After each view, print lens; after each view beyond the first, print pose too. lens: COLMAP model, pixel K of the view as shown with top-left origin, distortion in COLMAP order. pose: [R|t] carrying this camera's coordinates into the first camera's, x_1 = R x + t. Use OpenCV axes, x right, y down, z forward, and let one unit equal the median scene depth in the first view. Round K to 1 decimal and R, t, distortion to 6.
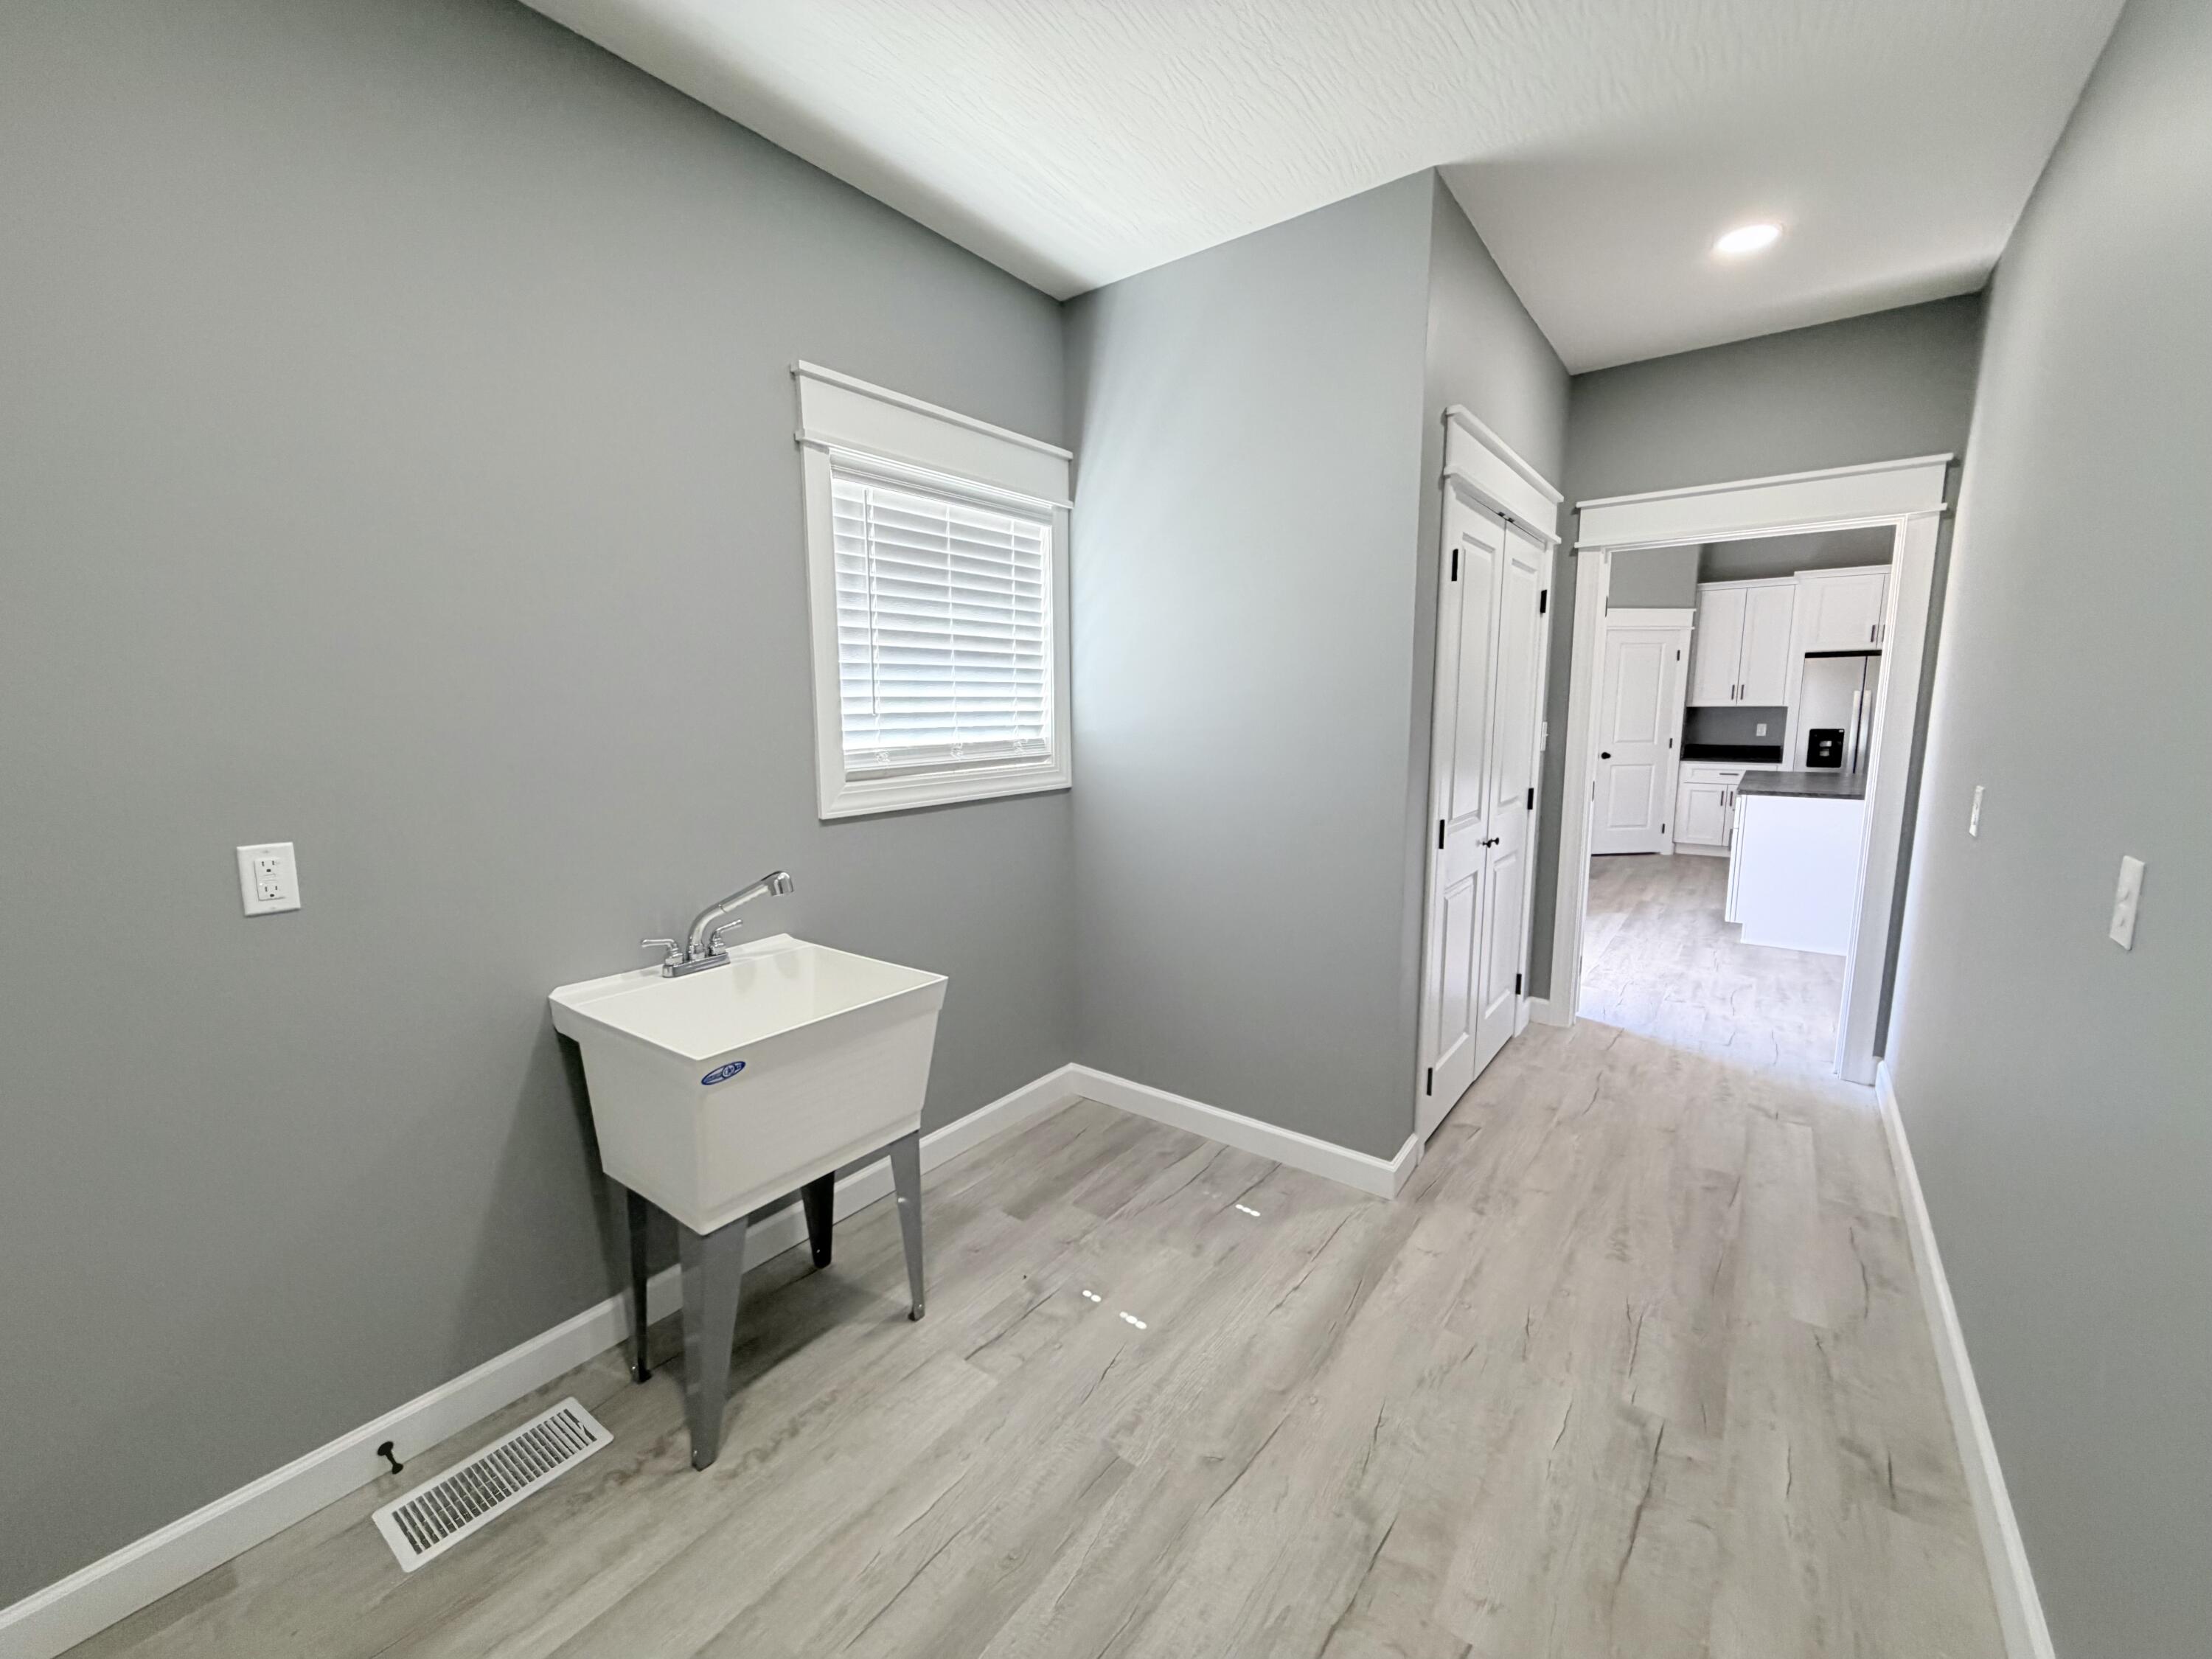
lens RADIAL K [[884.7, 0, 1098.9], [0, 884.7, 830.6], [0, 0, 1]] dist [-0.000158, 0.000147]
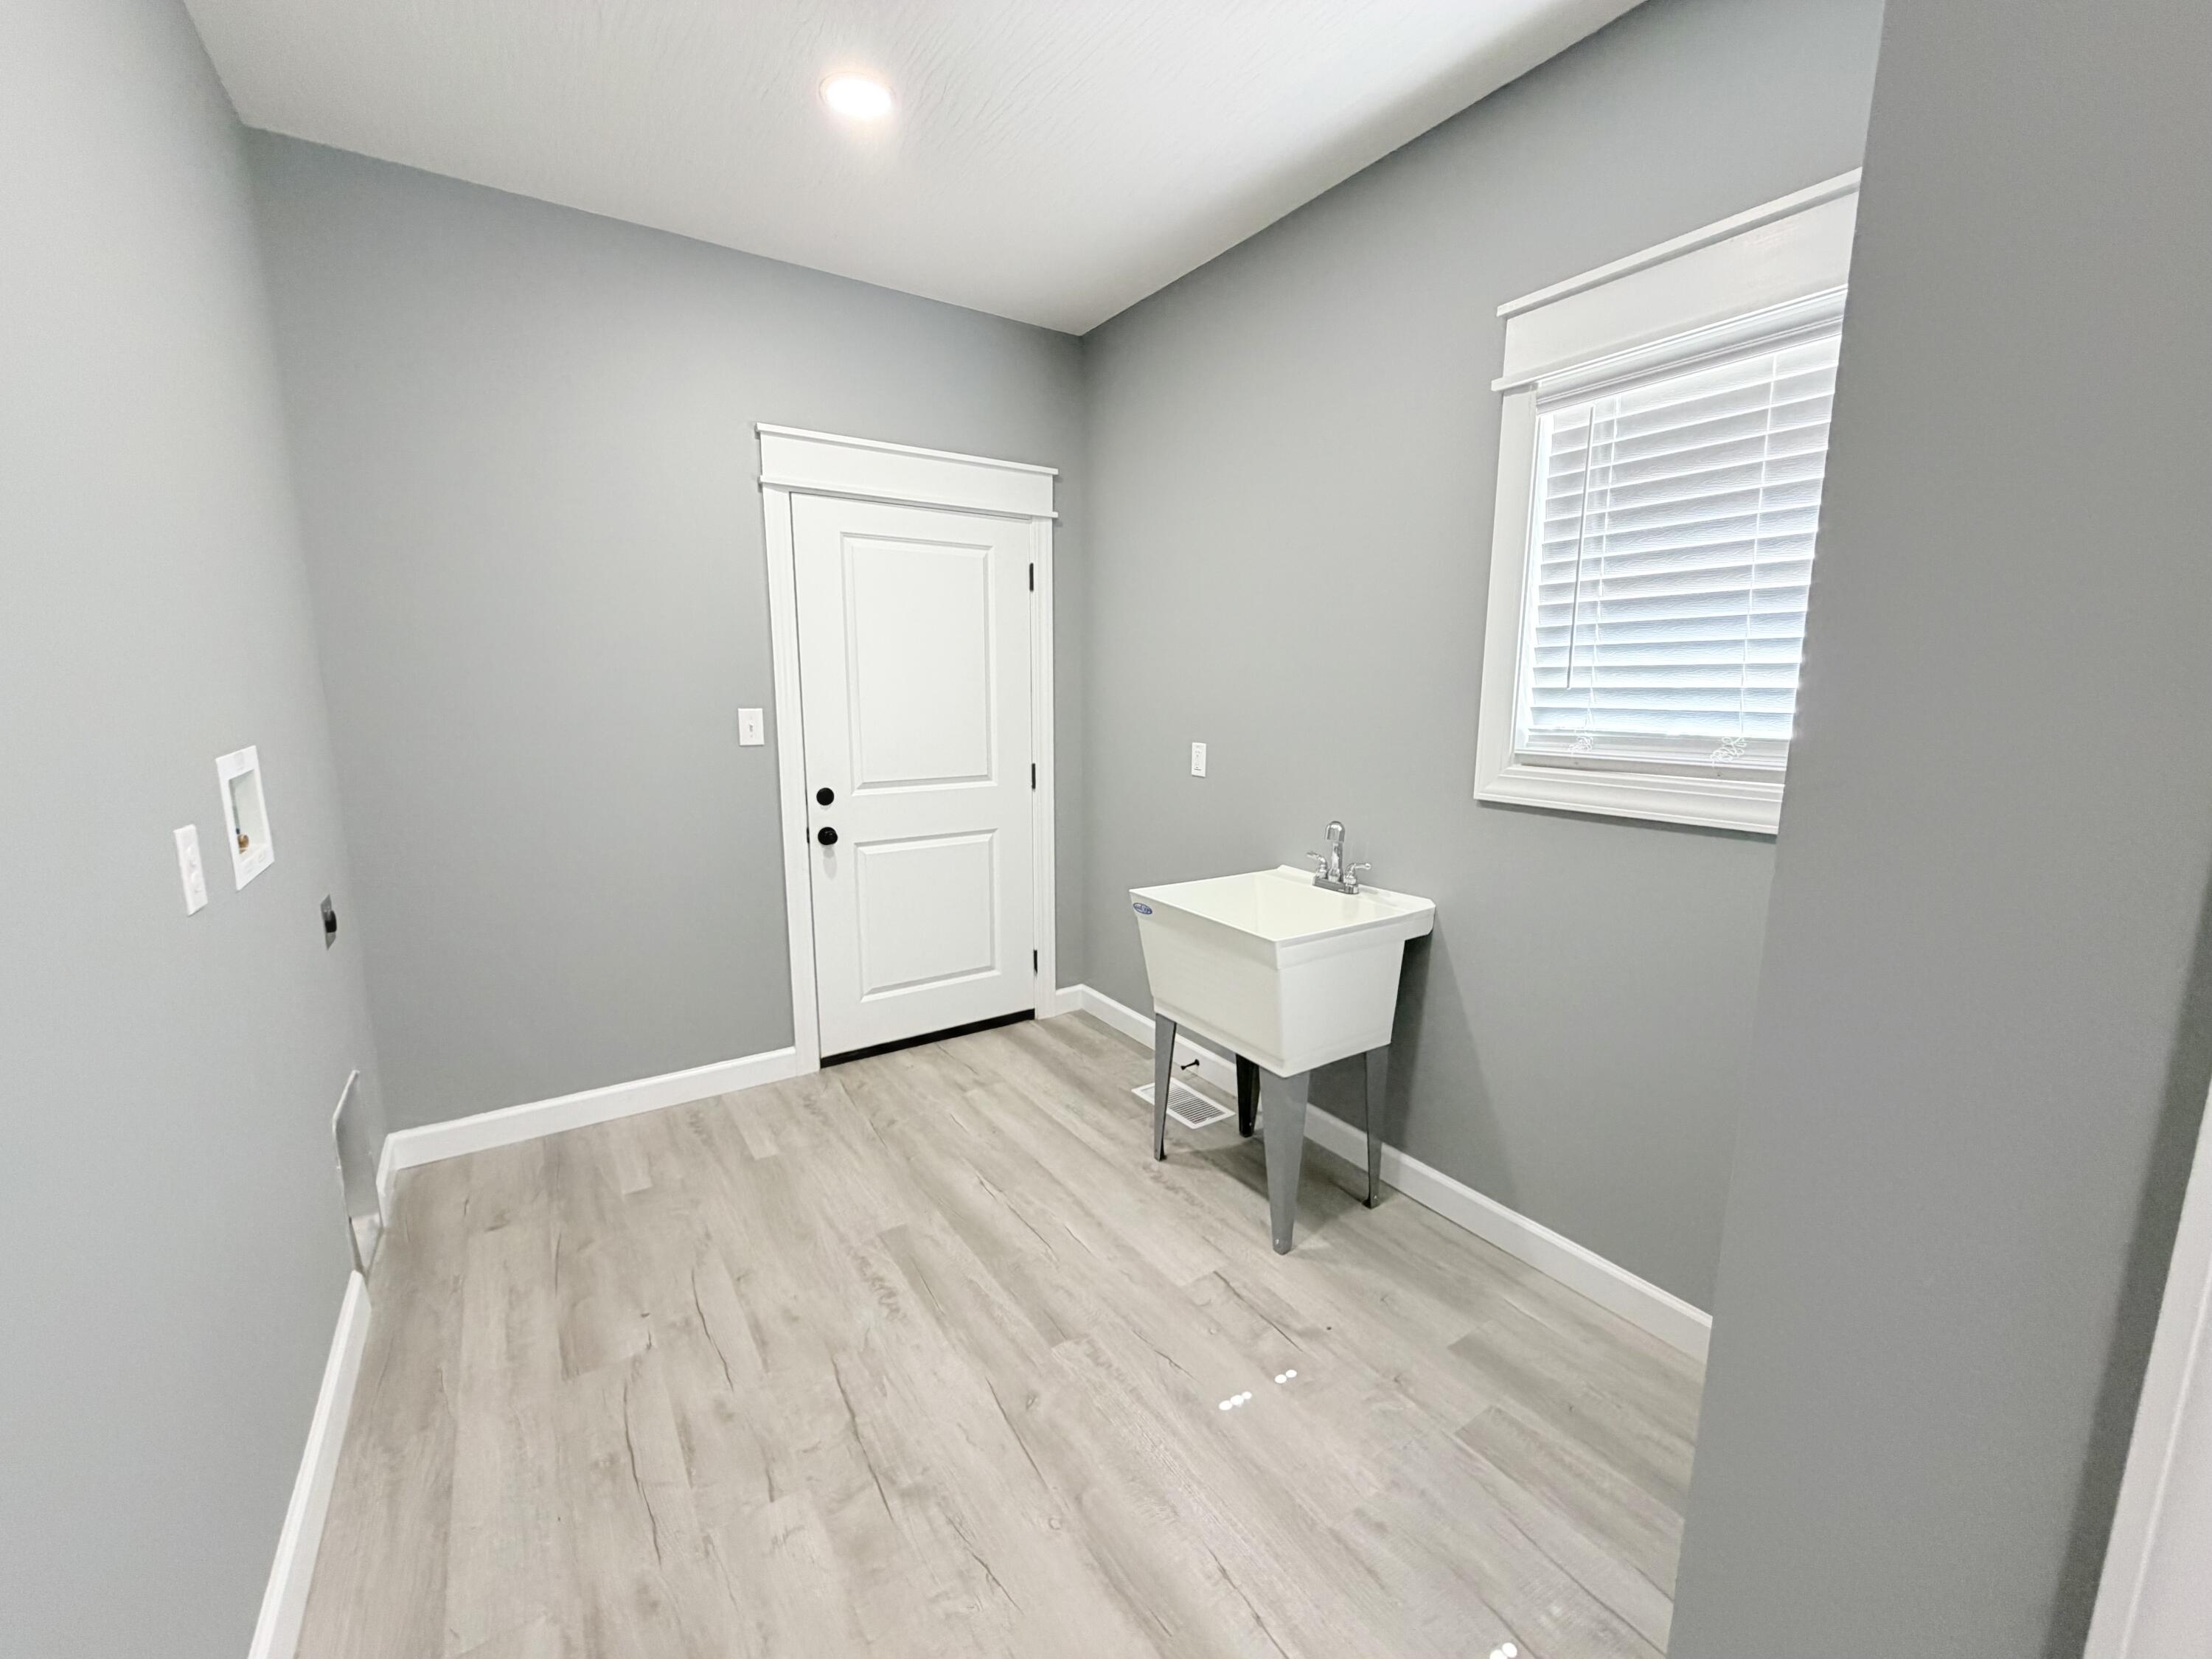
lens RADIAL K [[884.7, 0, 1098.9], [0, 884.7, 830.6], [0, 0, 1]] dist [-0.000158, 0.000147]
pose [[-0.330193, 0.162563, -0.929810, 0.822241], [-0.134463, 0.966911, 0.216800, -0.152617], [0.934287, 0.196610, -0.297409, 1.067716]]
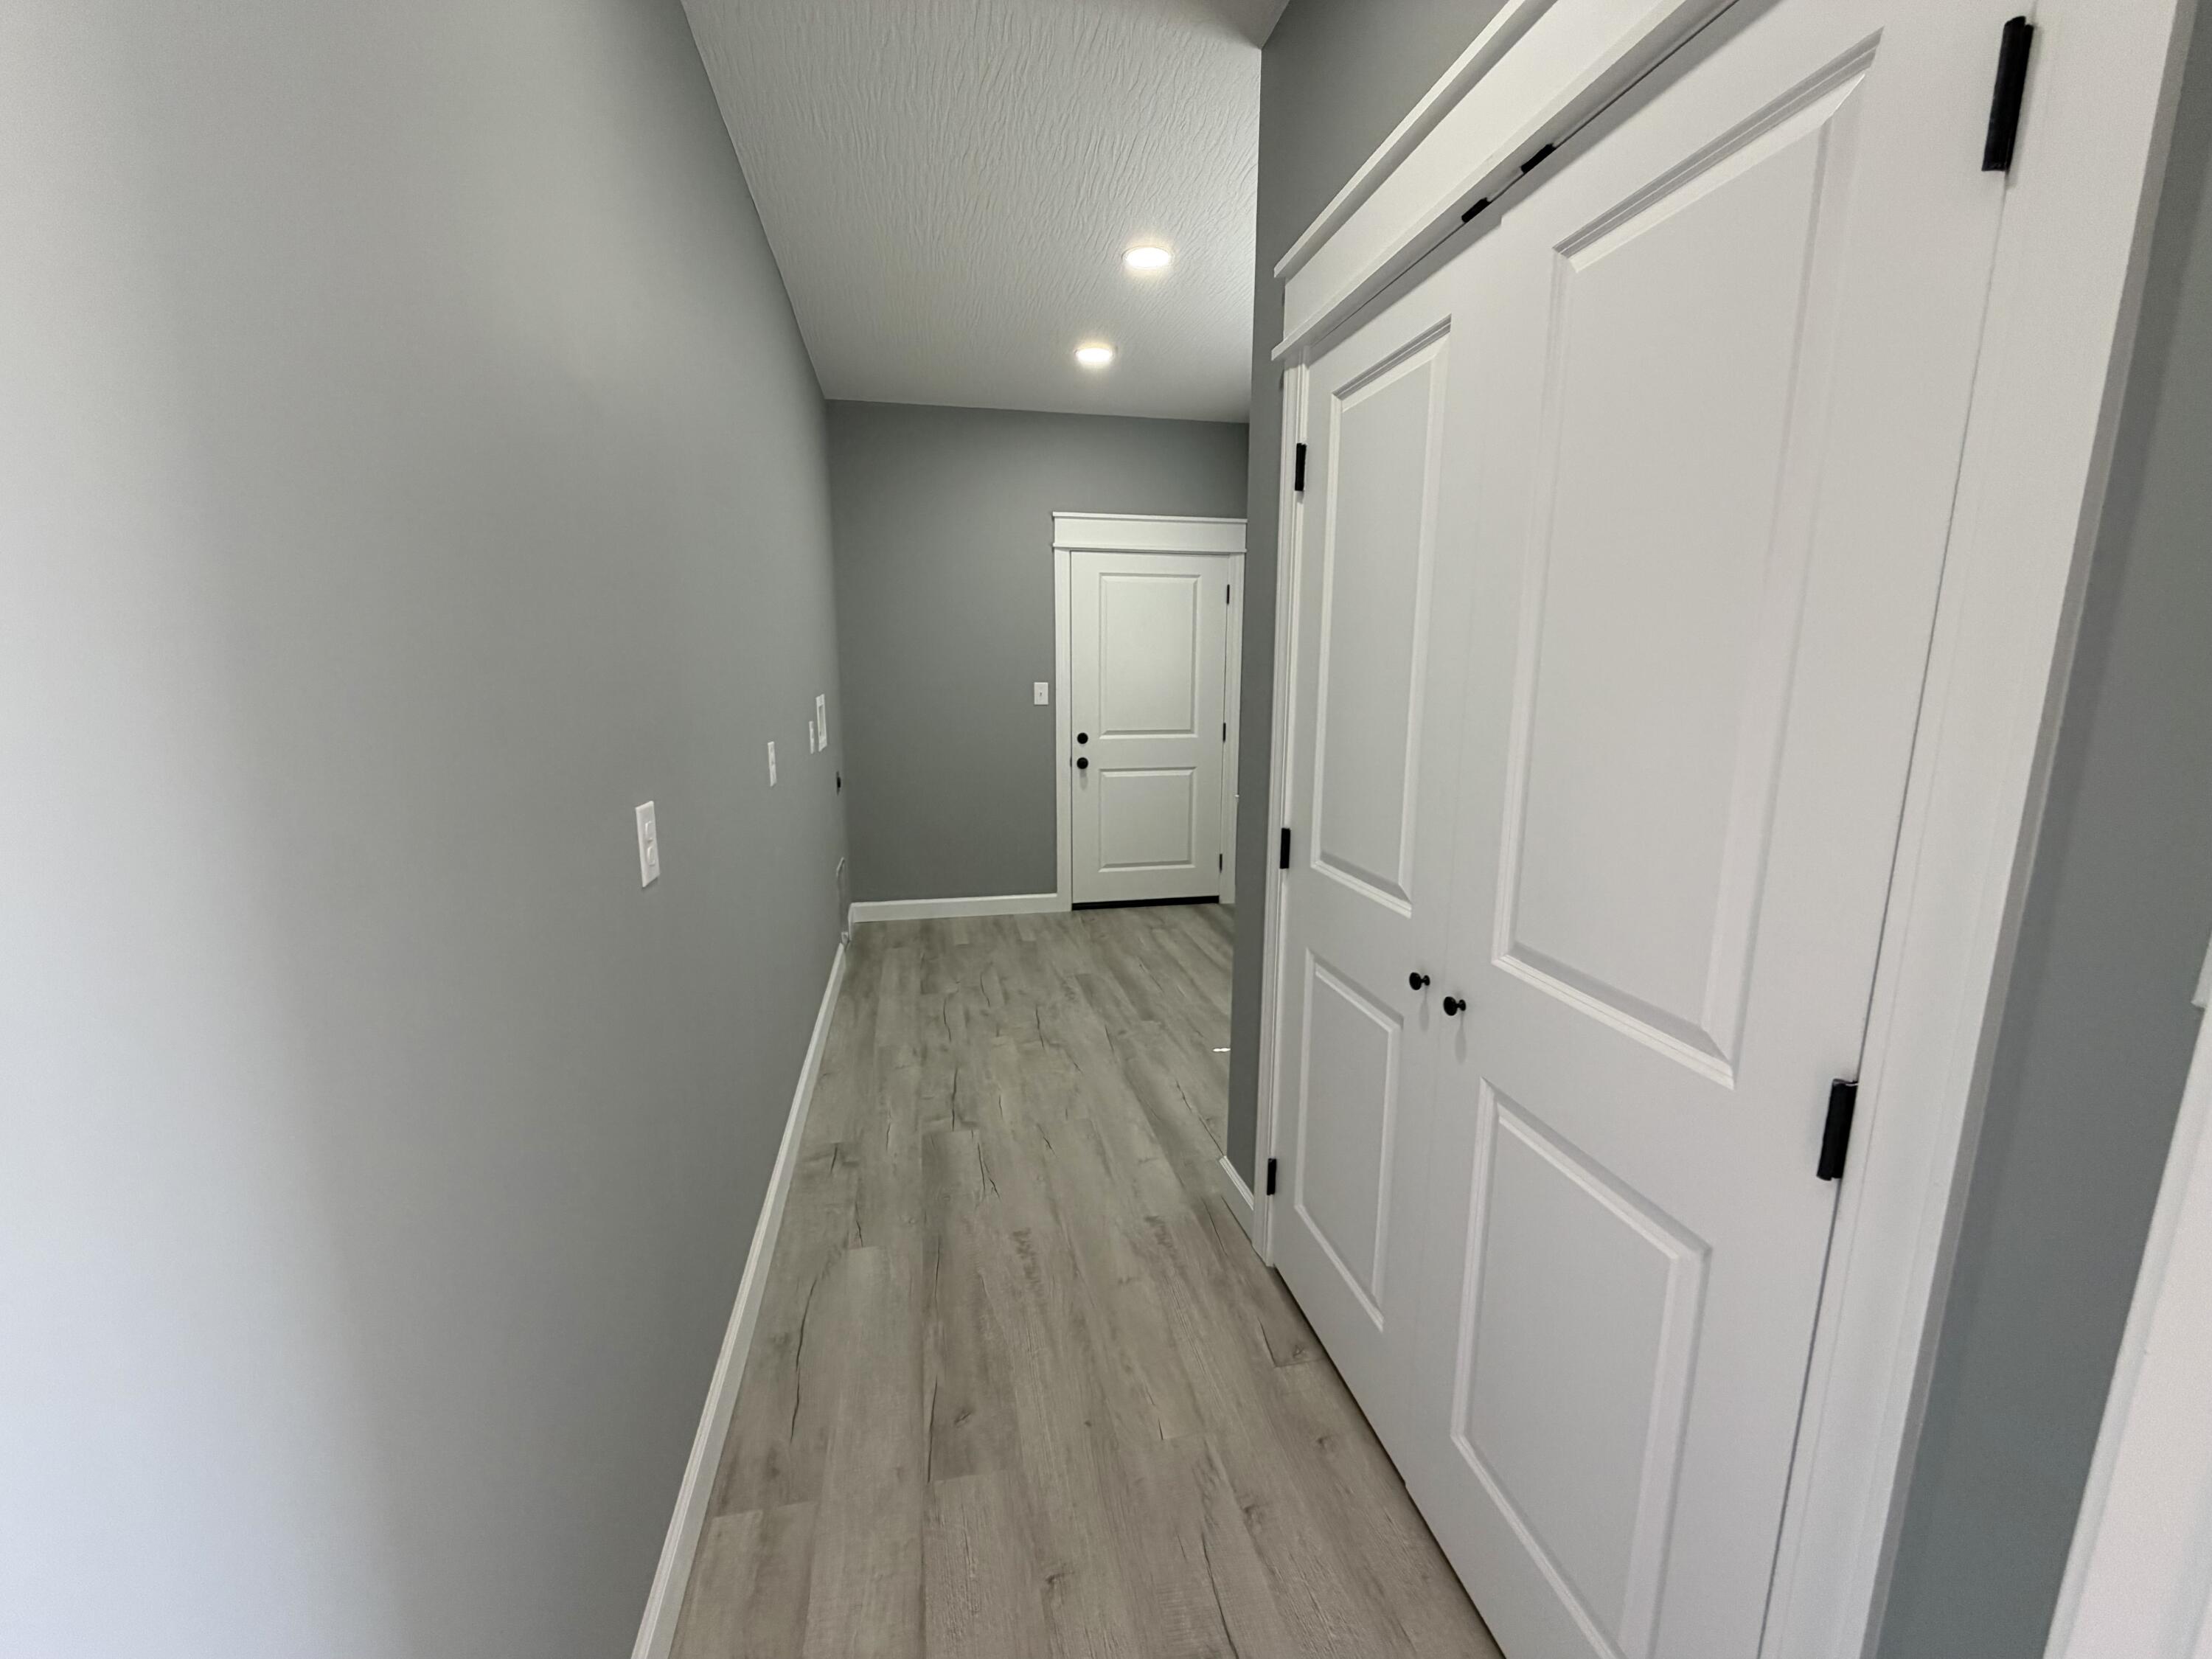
lens RADIAL K [[884.7, 0, 1098.9], [0, 884.7, 830.6], [0, 0, 1]] dist [-0.000158, 0.000147]
pose [[-0.662813, 0.143616, -0.734883, 1.374259], [-0.103977, 0.954273, 0.280271, -0.265871], [0.741531, 0.262178, -0.617572, 1.798108]]
